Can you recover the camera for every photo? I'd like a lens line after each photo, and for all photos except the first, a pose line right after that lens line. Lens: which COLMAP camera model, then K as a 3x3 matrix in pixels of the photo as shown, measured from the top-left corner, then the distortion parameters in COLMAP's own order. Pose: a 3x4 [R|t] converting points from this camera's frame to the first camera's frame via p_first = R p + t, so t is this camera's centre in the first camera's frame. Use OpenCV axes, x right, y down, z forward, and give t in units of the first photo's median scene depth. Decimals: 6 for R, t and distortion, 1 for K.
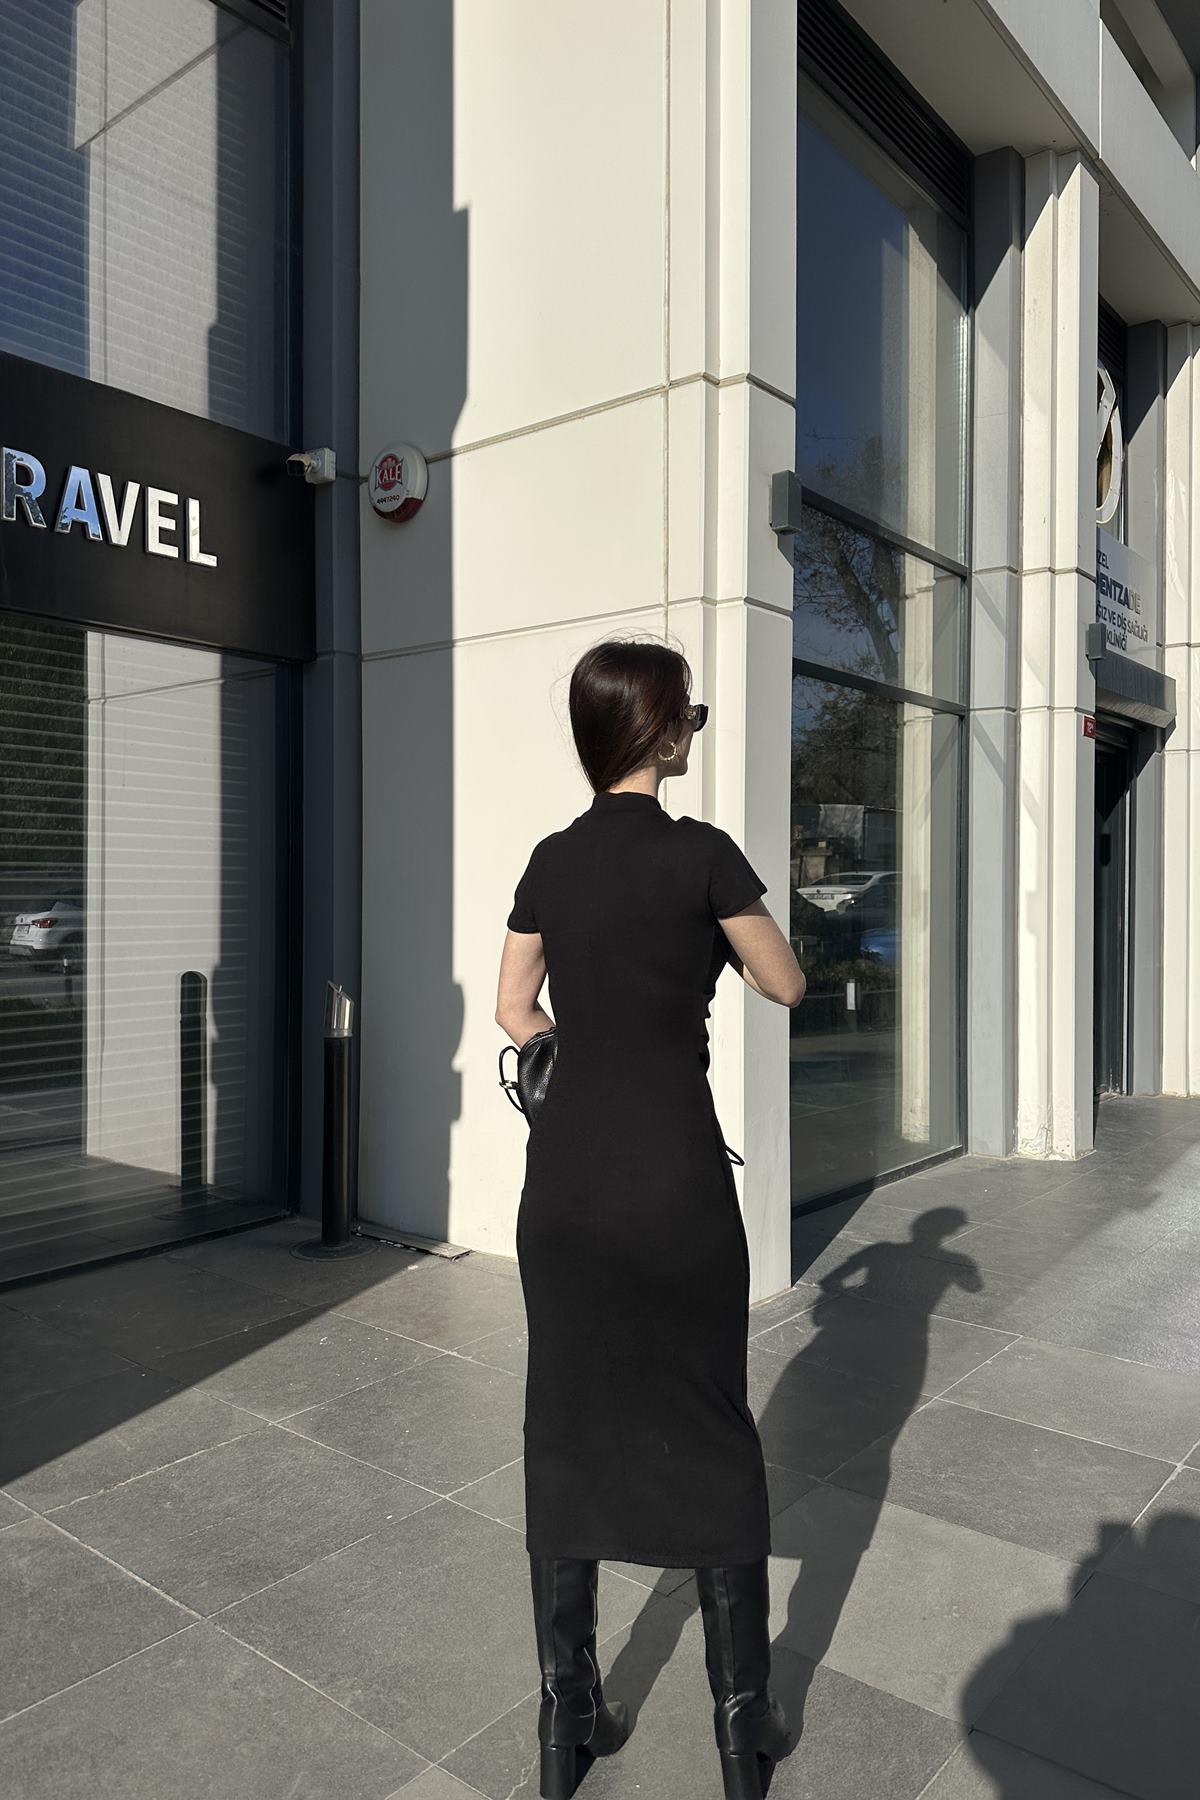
lens RADIAL K [[1270.9, 0, 600.0], [0, 1270.9, 900.0], [0, 0, 1]] dist [0.027894, -0.034490]
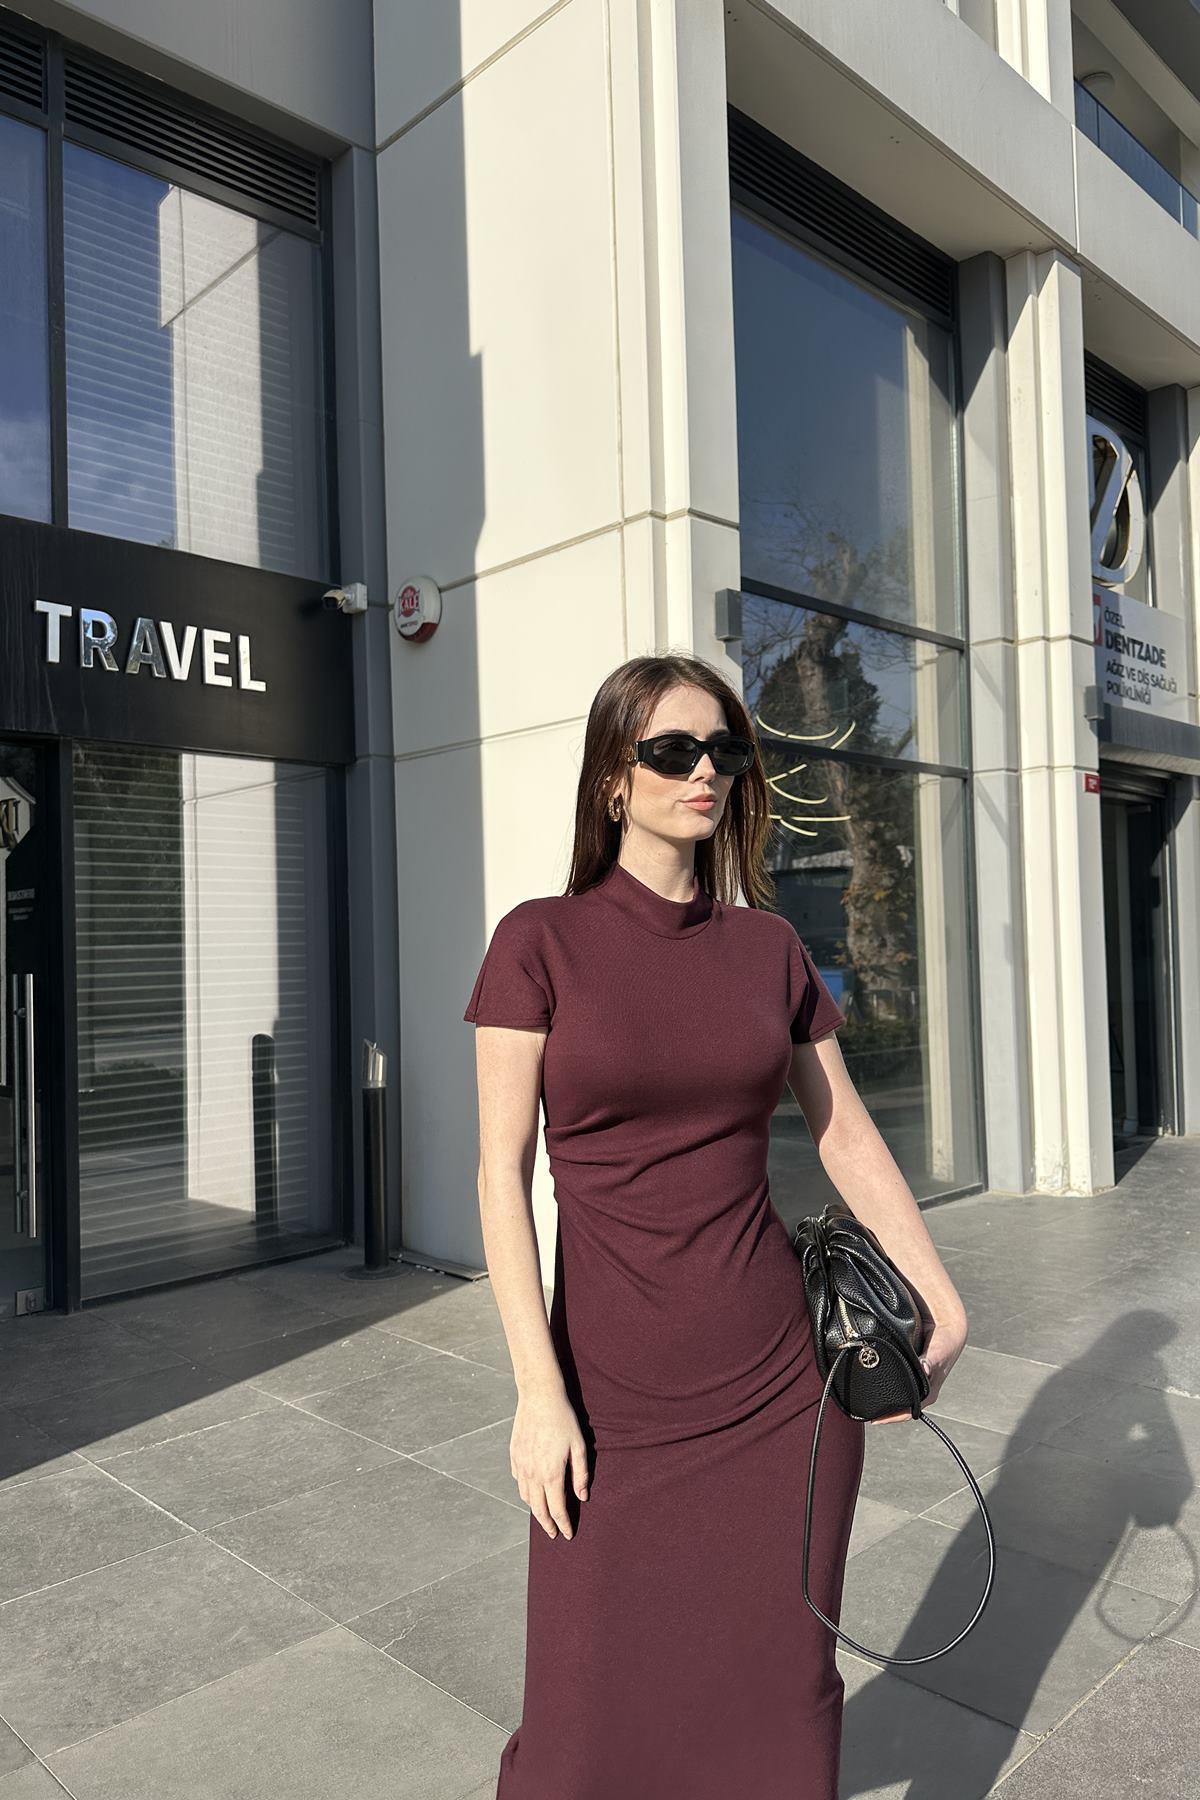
lens RADIAL K [[1278.1, 0, 596.8], [0, 1278.1, 913.6], [0, 0, 1]] dist [0.061384, -0.086427]
pose [[0.992796, -0.033348, -0.115084, 0.128044], [0.029548, 0.998966, -0.034565, -0.004260], [0.116118, 0.030915, 0.992754, -0.133773]]
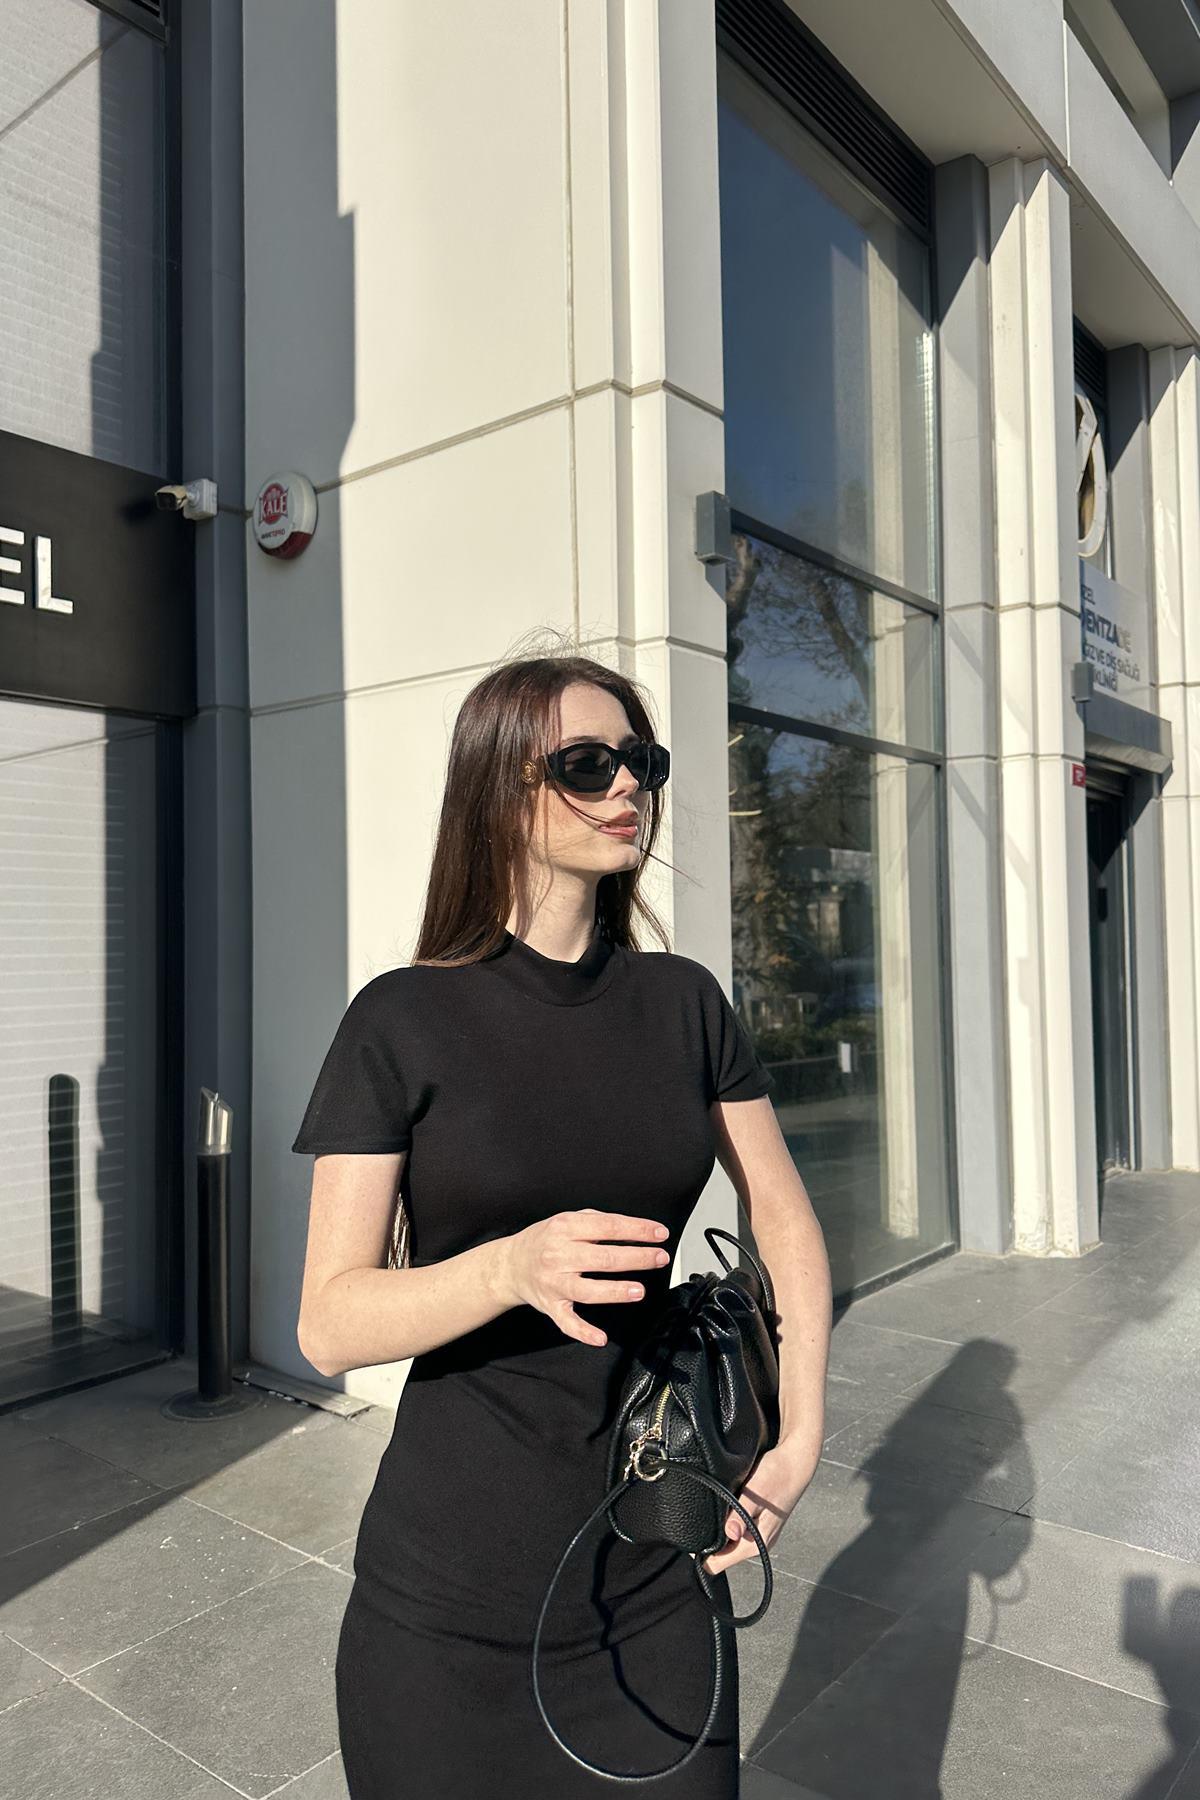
lens RADIAL K [[1282.4, 0, 616.6], [0, 1282.4, 898.9], [0, 0, 1]] dist [0.002138, -0.007046]
pose [[0.999764, -0.019237, 0.010111, 0.056098], [0.019626, 0.999011, -0.039904, -0.022617], [-0.009333, 0.040093, 0.999152, 0.120556]]
